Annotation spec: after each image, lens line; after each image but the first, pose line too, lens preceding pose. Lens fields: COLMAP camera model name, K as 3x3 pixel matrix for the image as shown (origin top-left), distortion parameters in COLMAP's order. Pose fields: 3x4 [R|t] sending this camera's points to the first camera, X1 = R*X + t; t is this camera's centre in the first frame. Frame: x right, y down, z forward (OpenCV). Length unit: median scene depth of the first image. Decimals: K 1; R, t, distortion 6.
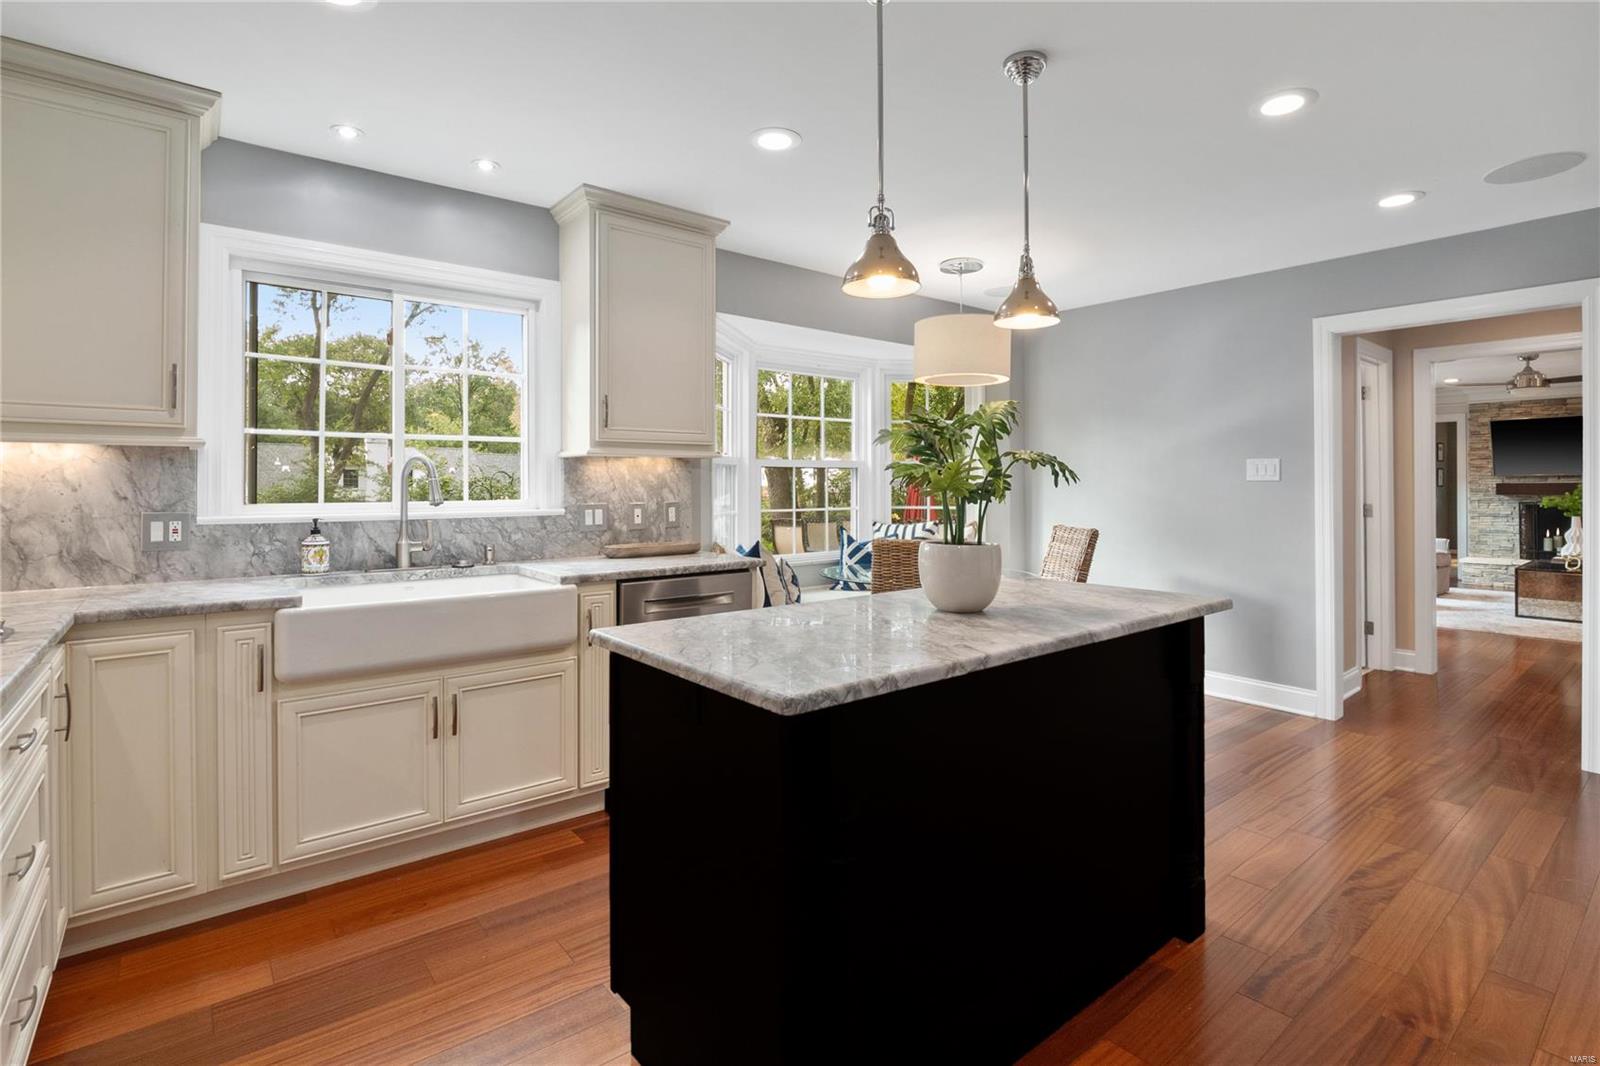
lens RADIAL K [[761.8, 0, 808.1], [0, 761.8, 480.6], [0, 0, 1]] dist [0.000141, -0.000112]
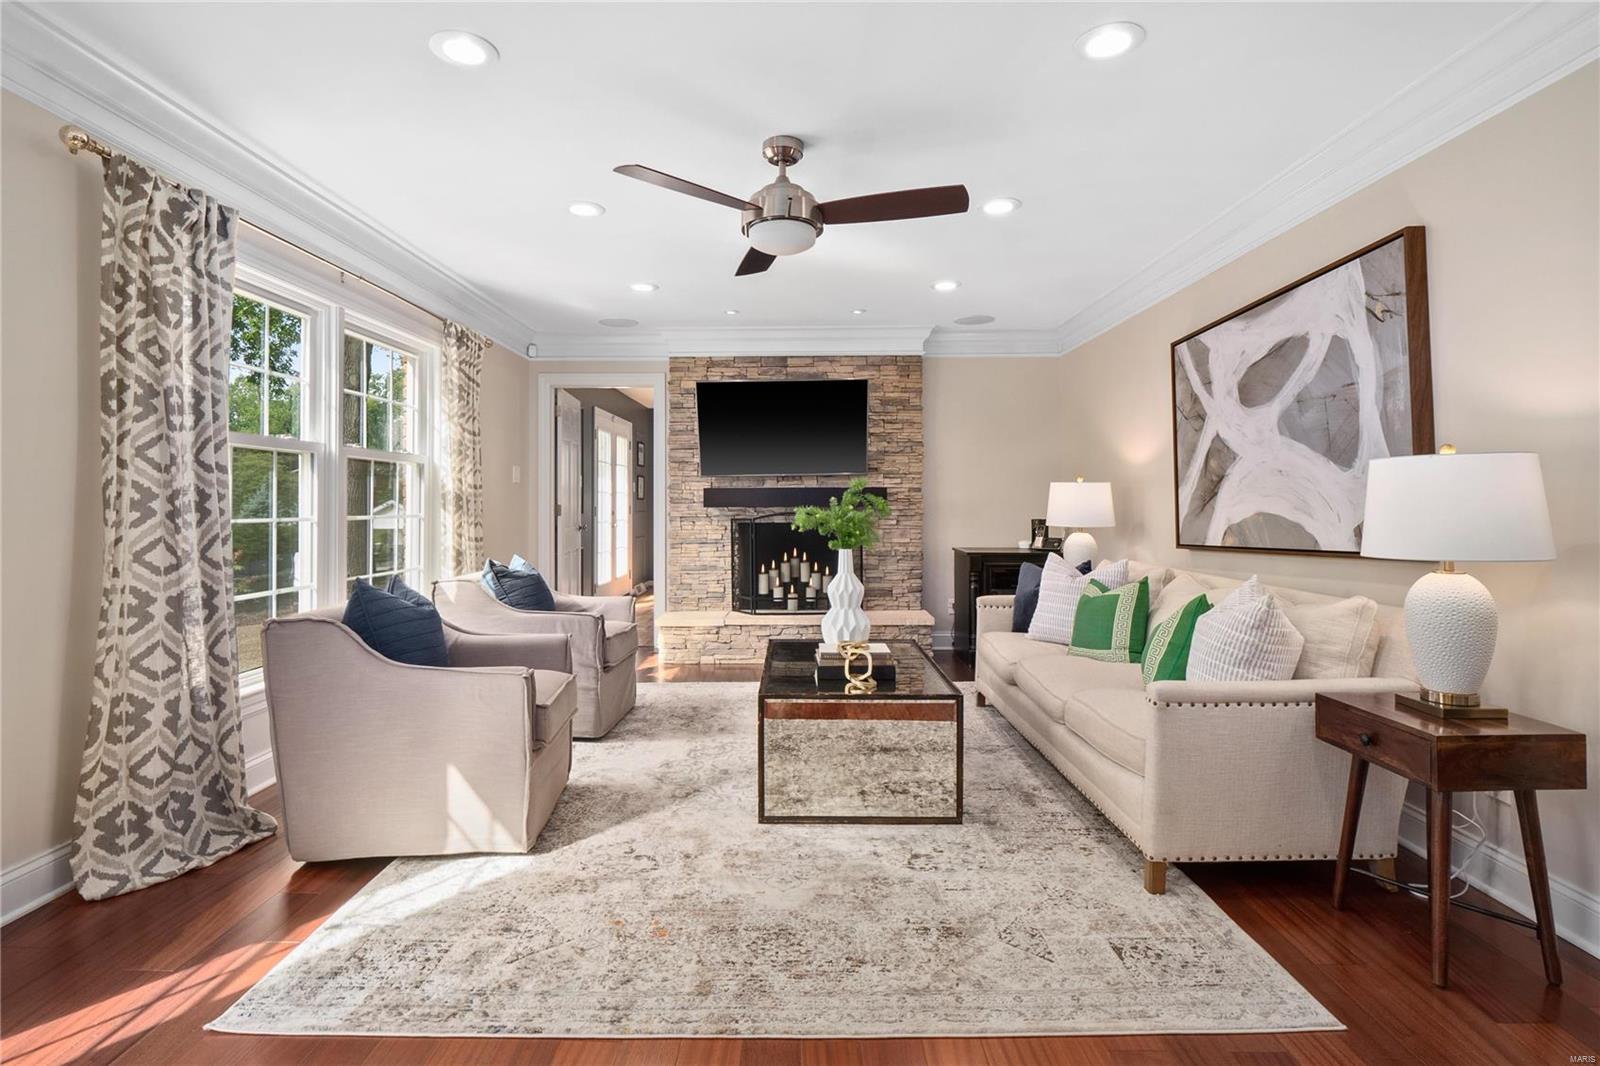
lens RADIAL K [[761.8, 0, 812.5], [0, 761.8, 494.0], [0, 0, 1]] dist [0.000141, -0.000112]
pose [[0.622507, 0.011559, 0.782529, 0.488486], [-0.004708, 0.999928, -0.011025, 0.014629], [-0.782600, 0.003179, 0.622517, 0.561268]]
